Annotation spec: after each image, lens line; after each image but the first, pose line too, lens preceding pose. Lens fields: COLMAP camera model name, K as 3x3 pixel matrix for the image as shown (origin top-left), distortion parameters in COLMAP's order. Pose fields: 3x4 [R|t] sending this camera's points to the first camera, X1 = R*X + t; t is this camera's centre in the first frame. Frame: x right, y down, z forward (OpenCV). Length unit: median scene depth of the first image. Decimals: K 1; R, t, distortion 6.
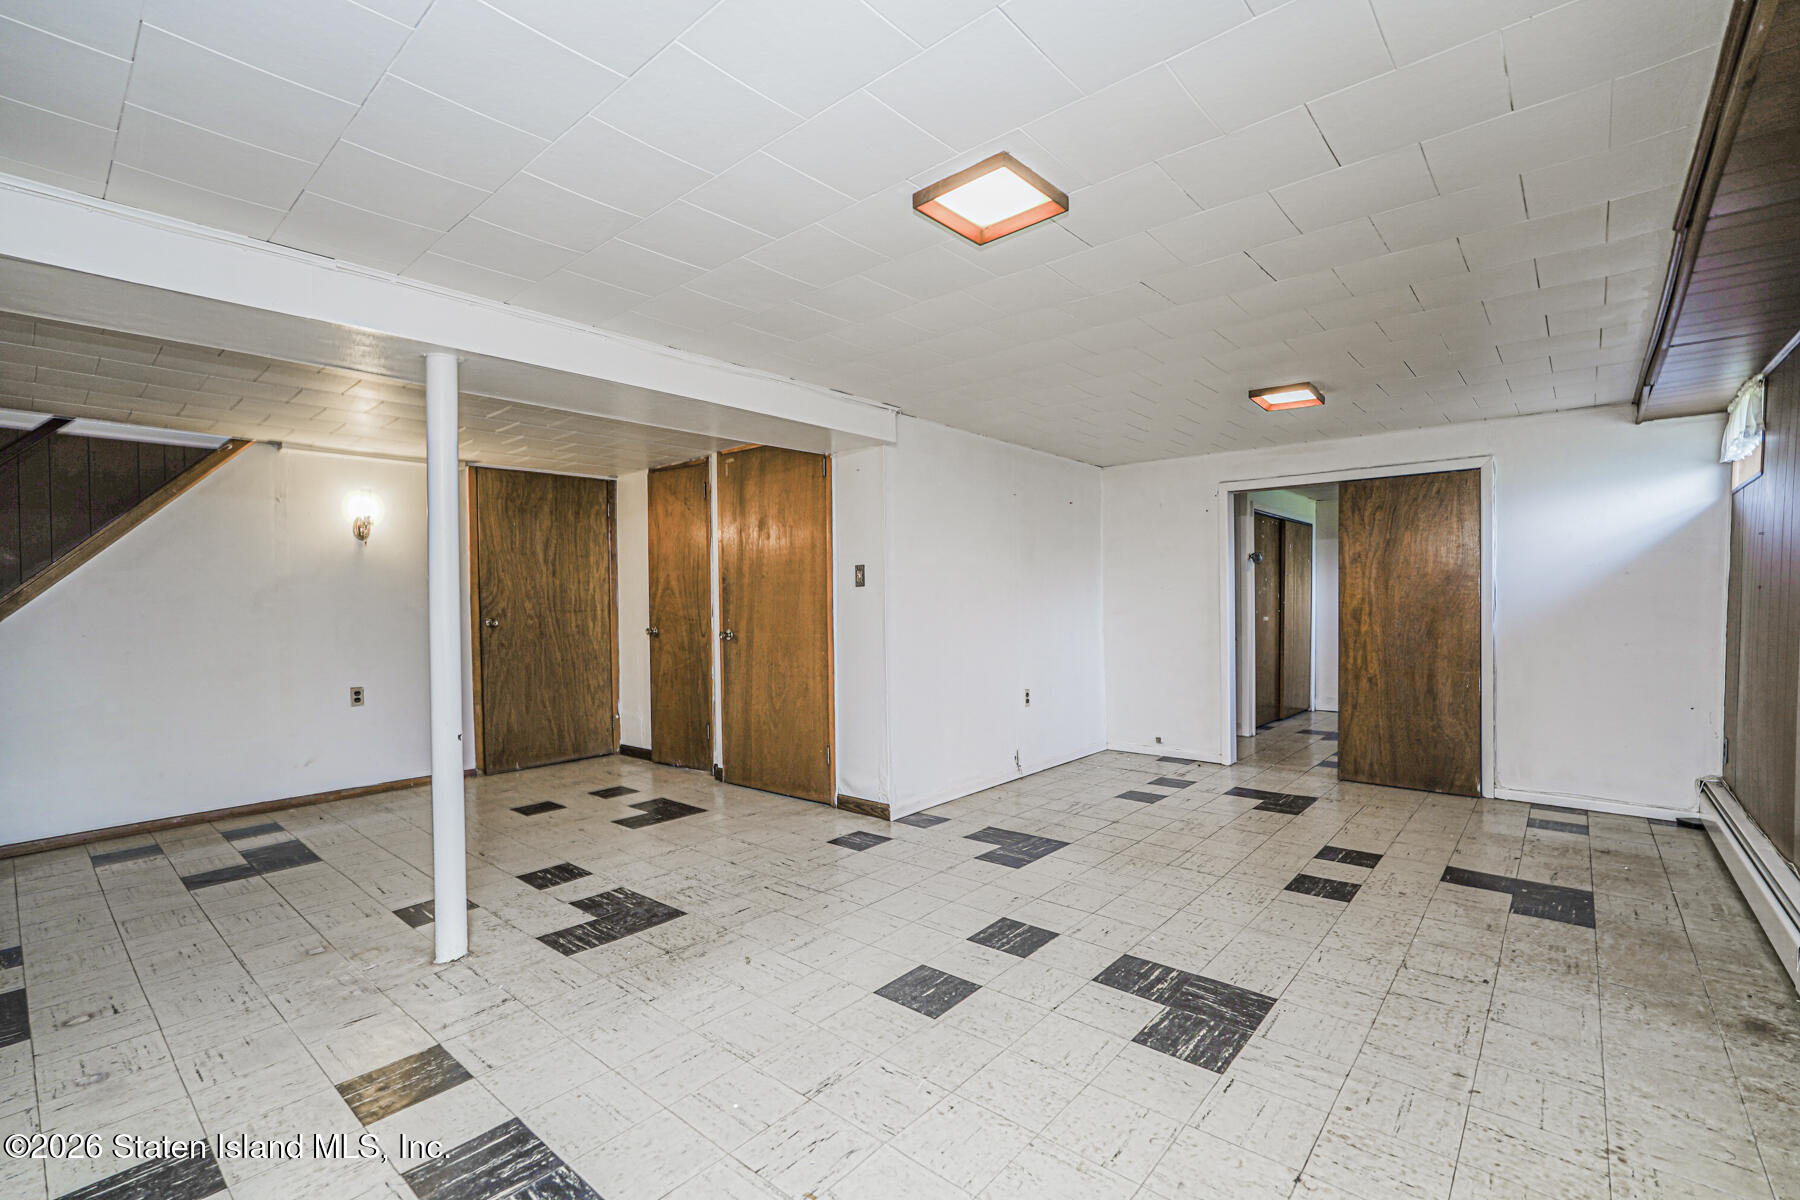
lens RADIAL K [[792.7, 0, 900.6], [0, 792.7, 607.2], [0, 0, 1]] dist [-0.016834, 0.008761]
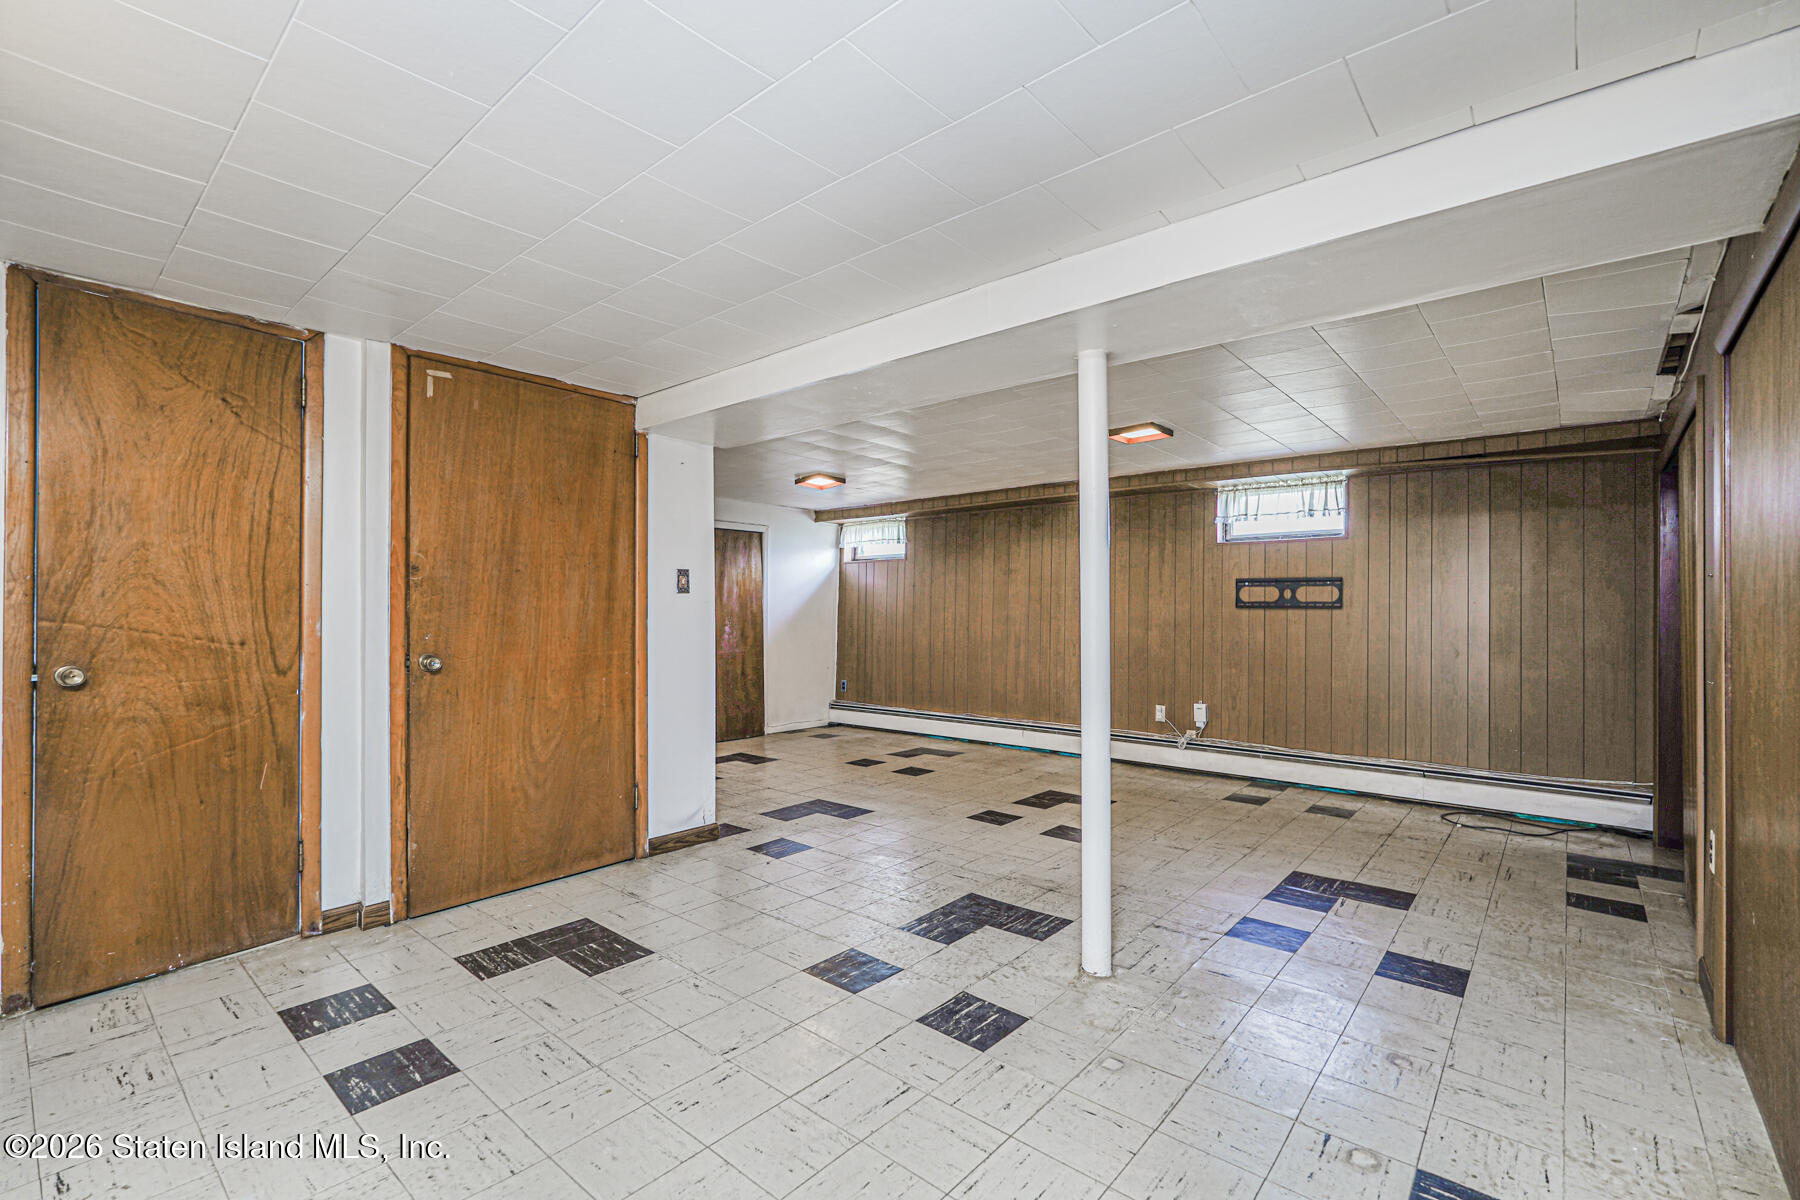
lens RADIAL K [[792.7, 0, 900.6], [0, 792.7, 607.2], [0, 0, 1]] dist [-0.016834, 0.008761]
pose [[0.000532, 0.015479, 0.999880, -1.284018], [0.007309, 0.999853, -0.015483, 0.007337], [-0.999973, 0.007316, 0.000418, 1.023322]]
